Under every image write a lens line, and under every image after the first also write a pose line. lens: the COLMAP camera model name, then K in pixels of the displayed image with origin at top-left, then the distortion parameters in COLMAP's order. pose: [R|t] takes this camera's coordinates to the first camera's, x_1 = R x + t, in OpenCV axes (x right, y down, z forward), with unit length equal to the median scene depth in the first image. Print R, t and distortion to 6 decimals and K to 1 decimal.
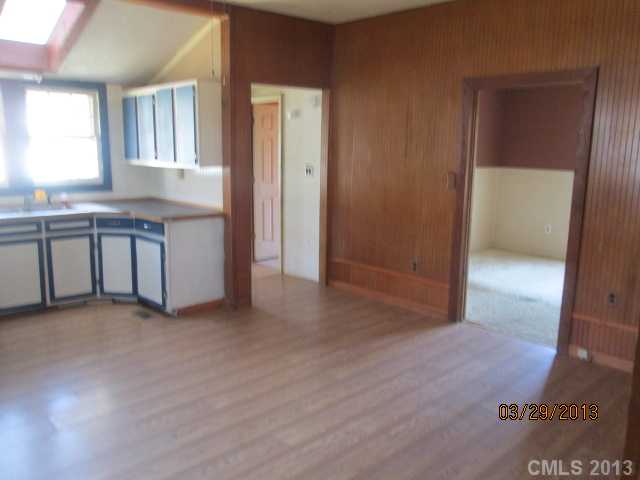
lens RADIAL K [[554.9, 0, 315.2], [0, 554.9, 242.8], [0, 0, 1]] dist [-0.014111, 0.011912]
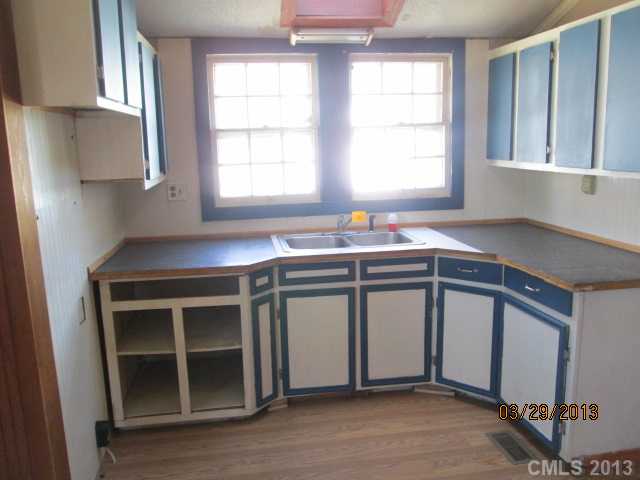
lens RADIAL K [[554.9, 0, 317.7], [0, 554.9, 238.2], [0, 0, 1]] dist [-0.014111, 0.011912]
pose [[0.842386, 0.062984, -0.535181, -0.183307], [-0.060917, 0.997910, 0.021557, -0.070955], [0.535420, 0.014443, 0.844462, 0.416657]]
